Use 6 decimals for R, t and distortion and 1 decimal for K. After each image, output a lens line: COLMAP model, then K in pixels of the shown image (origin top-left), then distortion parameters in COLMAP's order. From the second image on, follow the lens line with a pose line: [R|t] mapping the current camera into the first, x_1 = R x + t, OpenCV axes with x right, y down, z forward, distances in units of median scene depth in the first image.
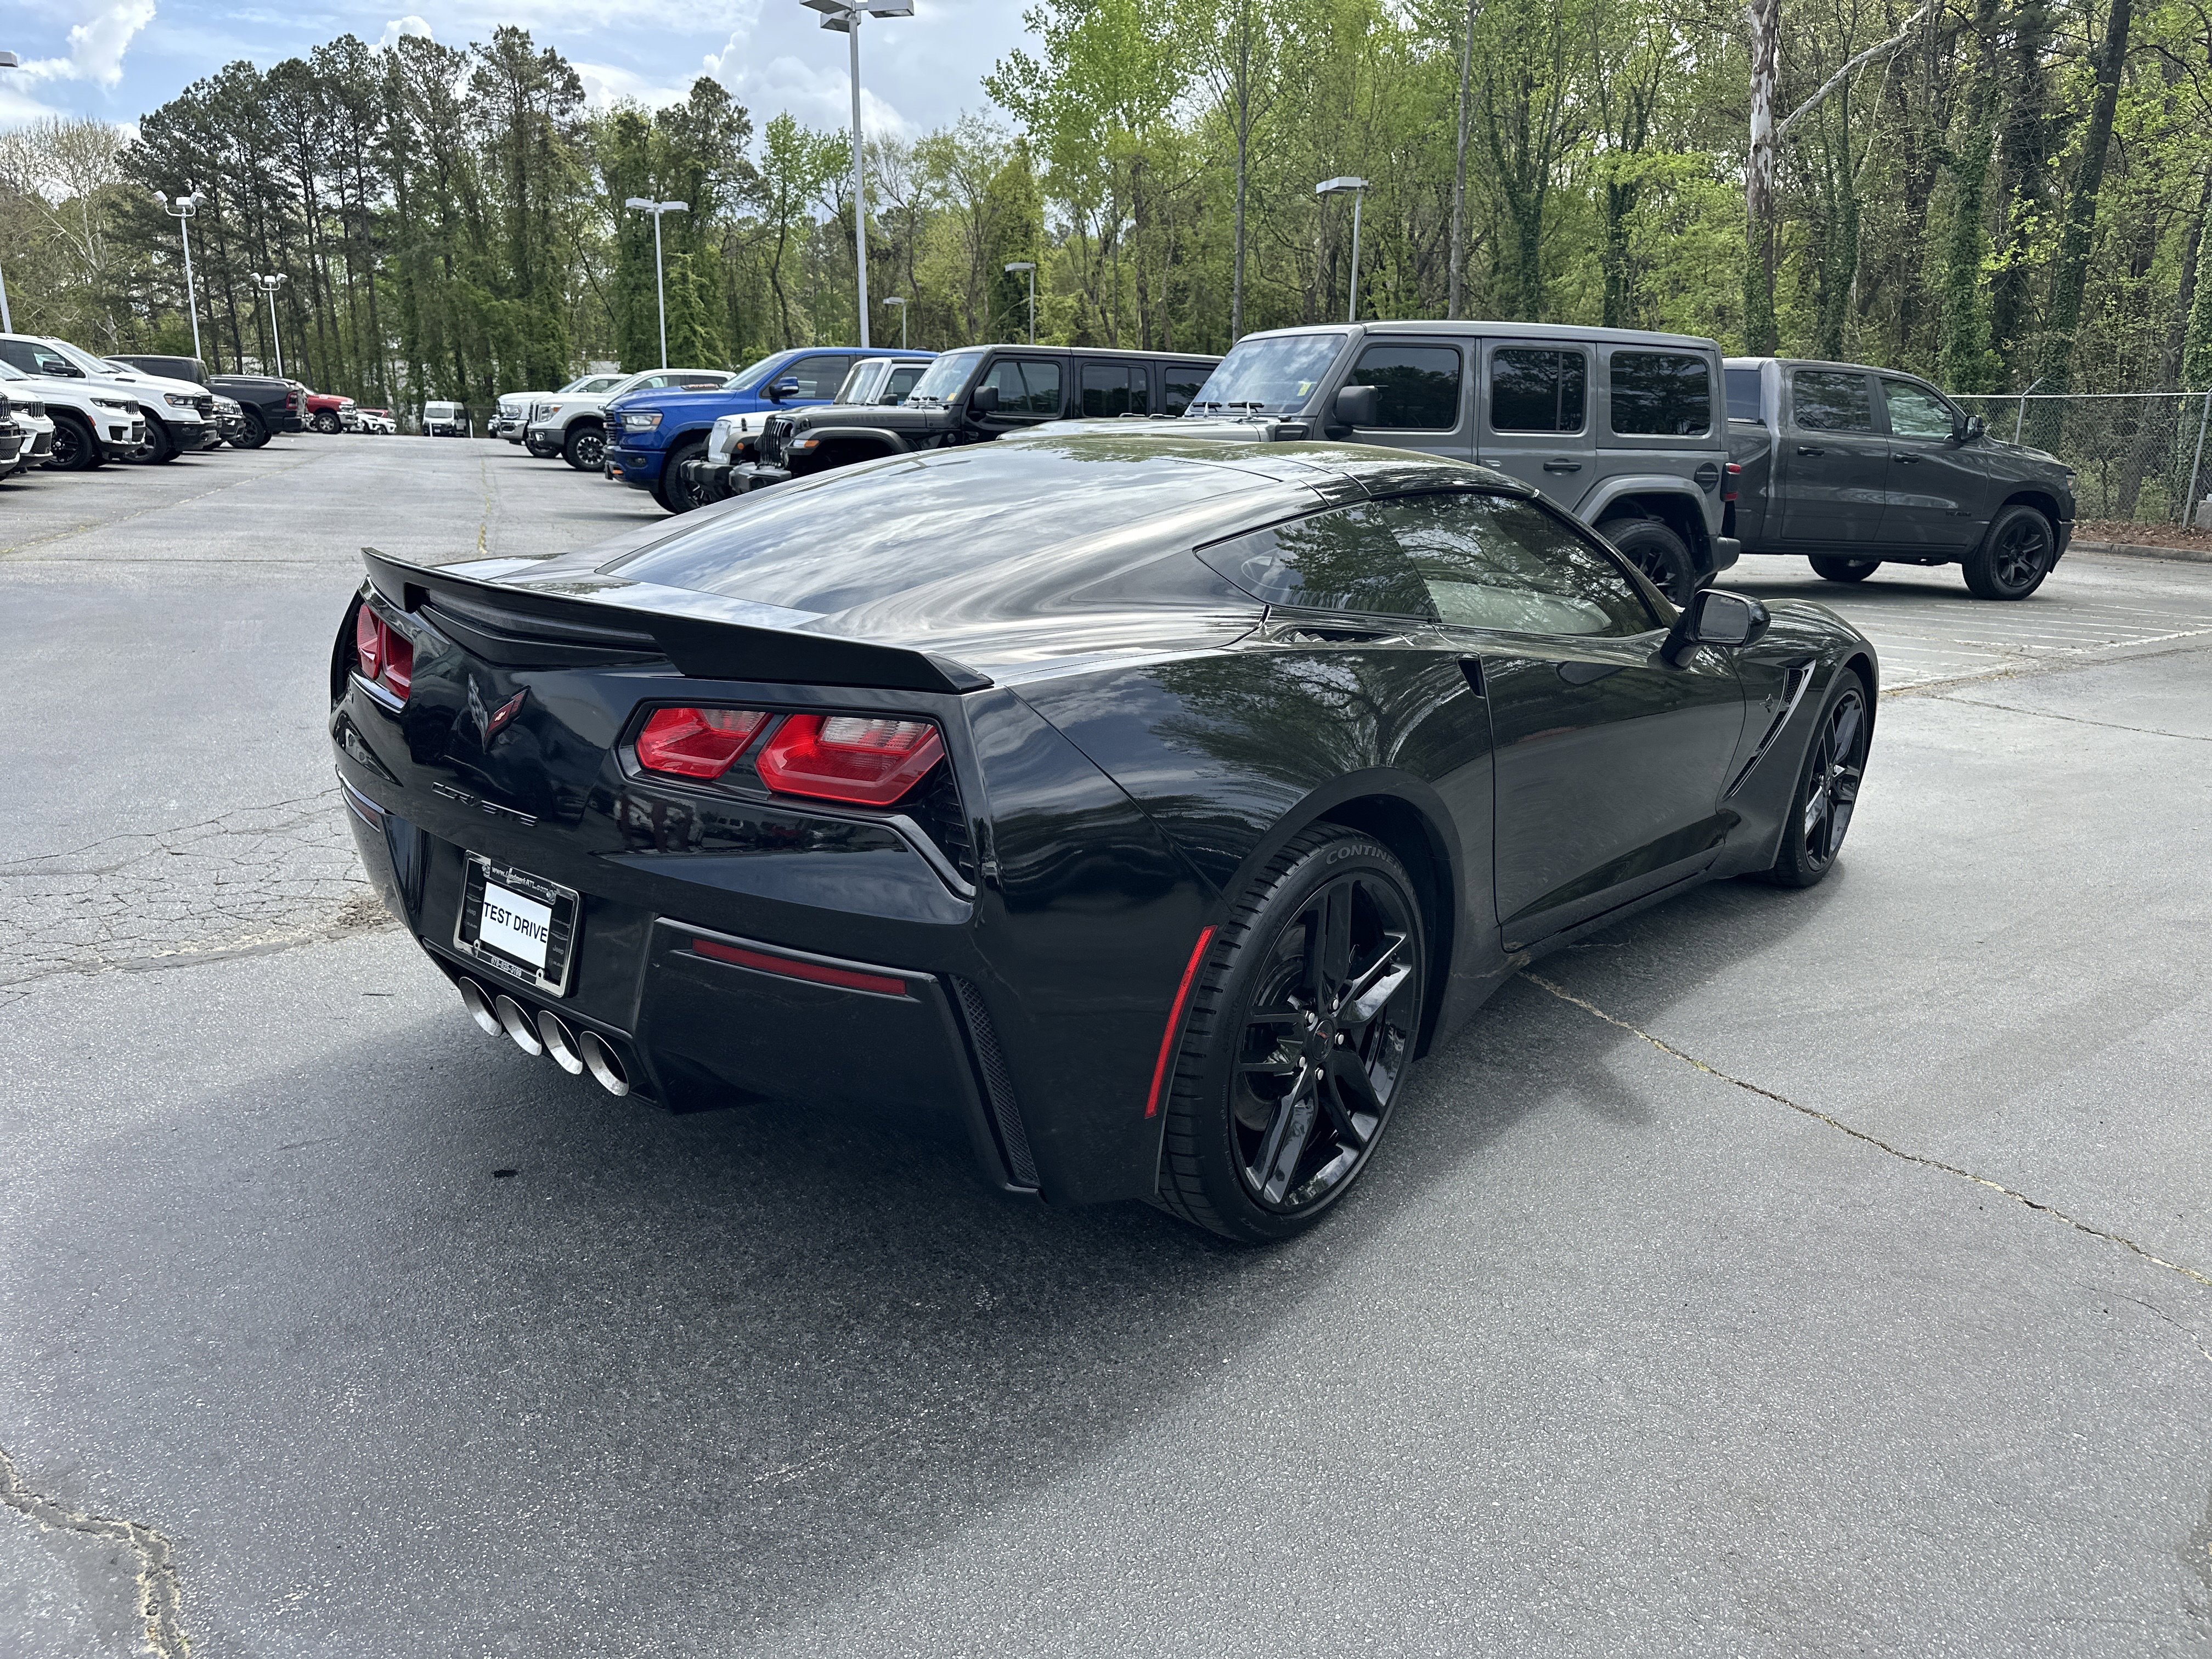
lens RADIAL K [[1594.6, 0, 1106.0], [0, 1594.6, 829.5], [0, 0, 1]] dist [0.009450, -0.011946]
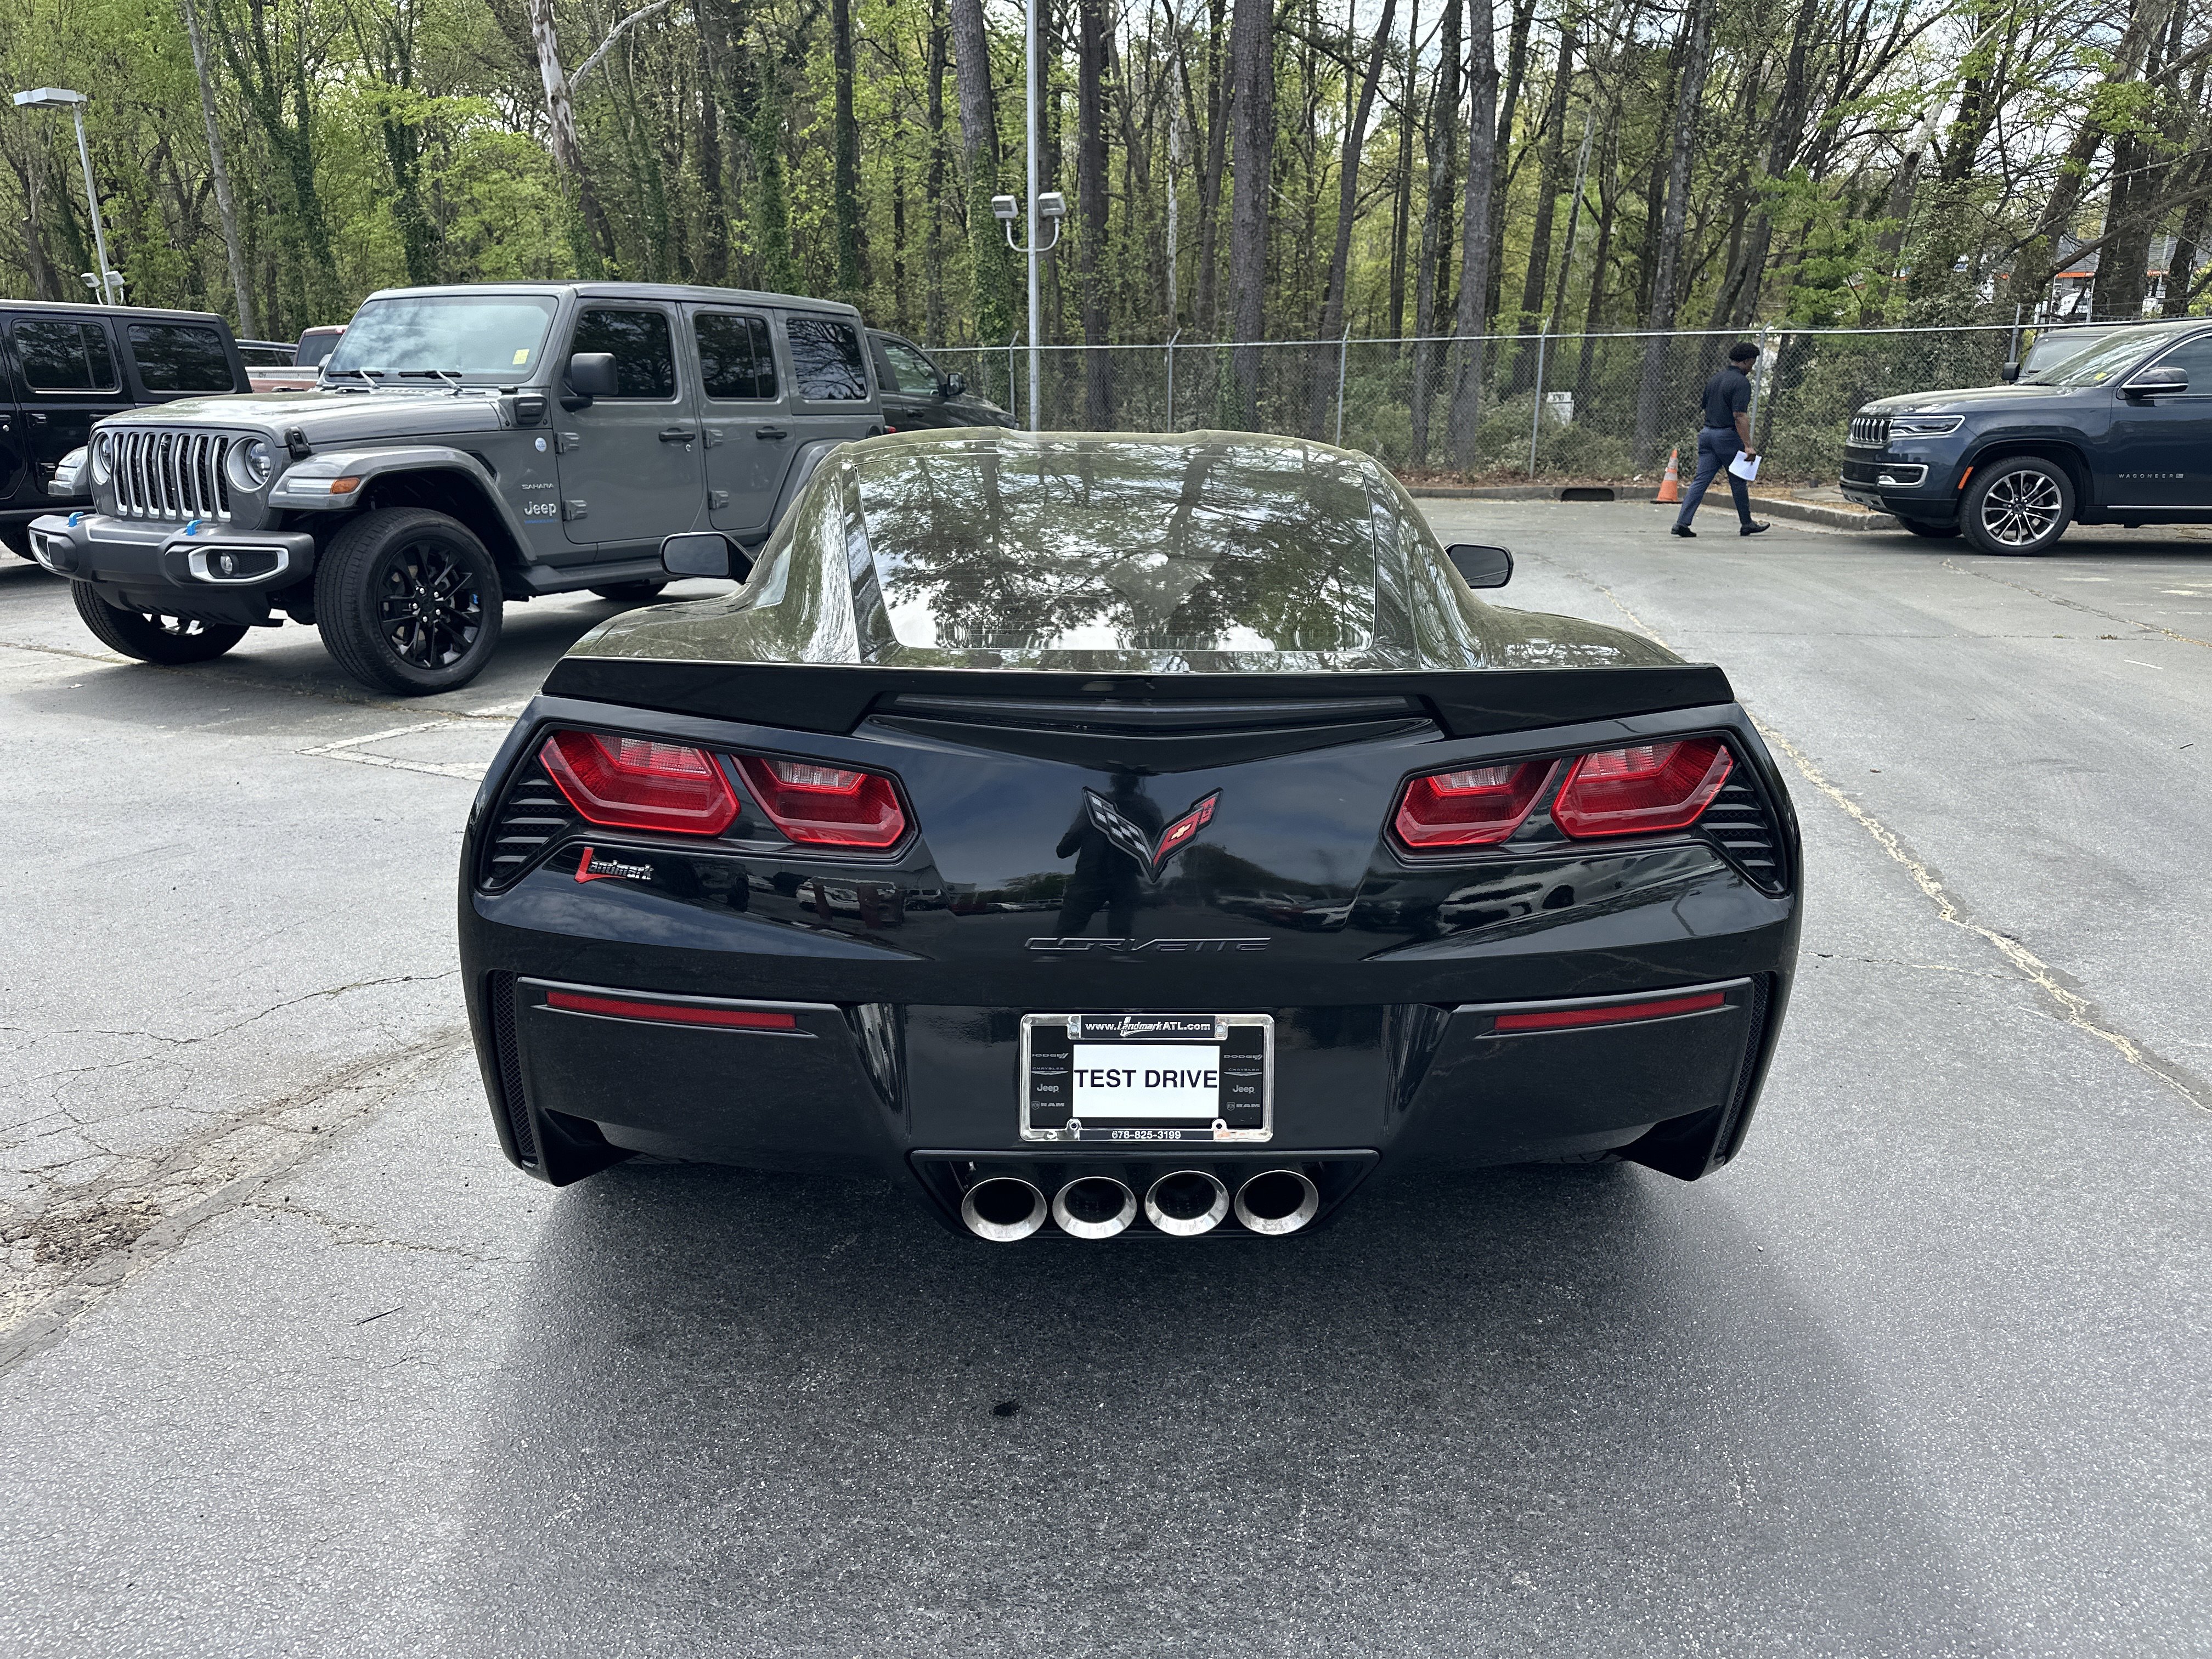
lens RADIAL K [[1589.4, 0, 1133.6], [0, 1589.4, 847.2], [0, 0, 1]] dist [0.011513, -0.021826]
pose [[0.735669, -0.207423, 0.644800, -0.080839], [0.181650, 0.977503, 0.107200, -0.013435], [-0.652529, 0.038264, 0.756797, 0.036062]]
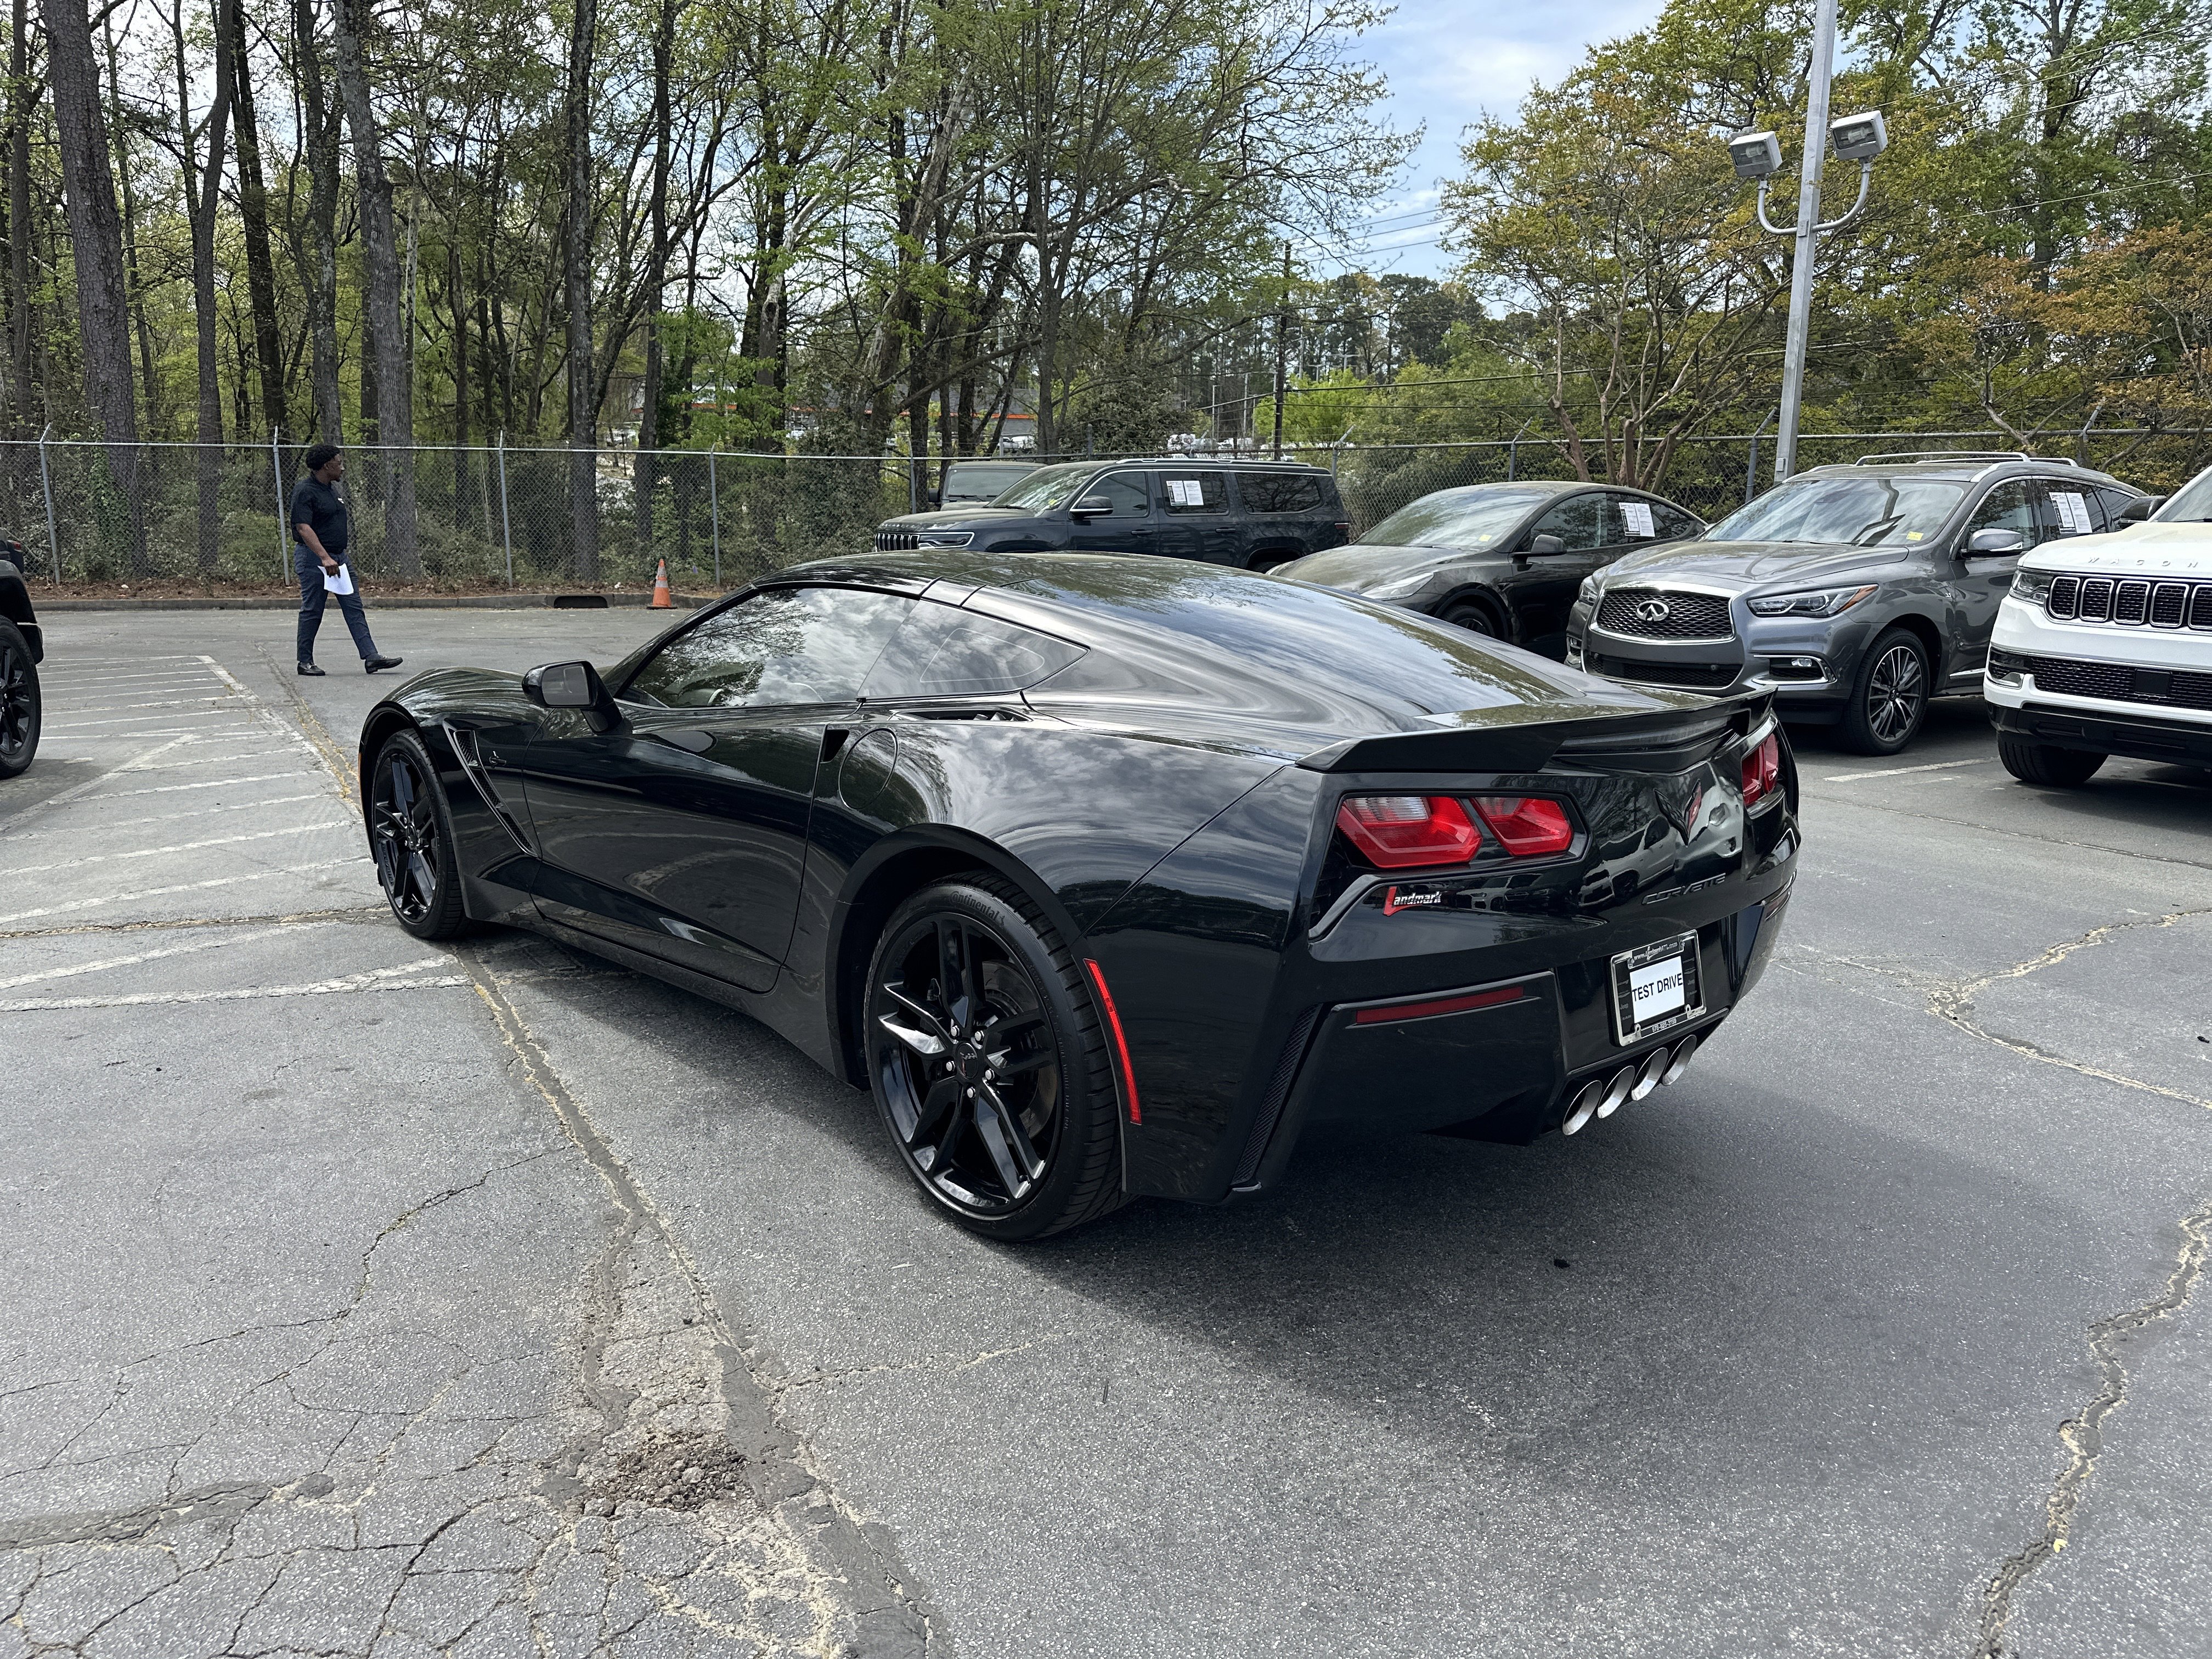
lens RADIAL K [[1594.6, 0, 1106.0], [0, 1594.6, 829.5], [0, 0, 1]] dist [0.009450, -0.011946]
pose [[0.092107, -0.213381, 0.972618, -0.143721], [0.226811, 0.955589, 0.188166, -0.034776], [-0.969574, 0.203269, 0.136414, 0.112611]]
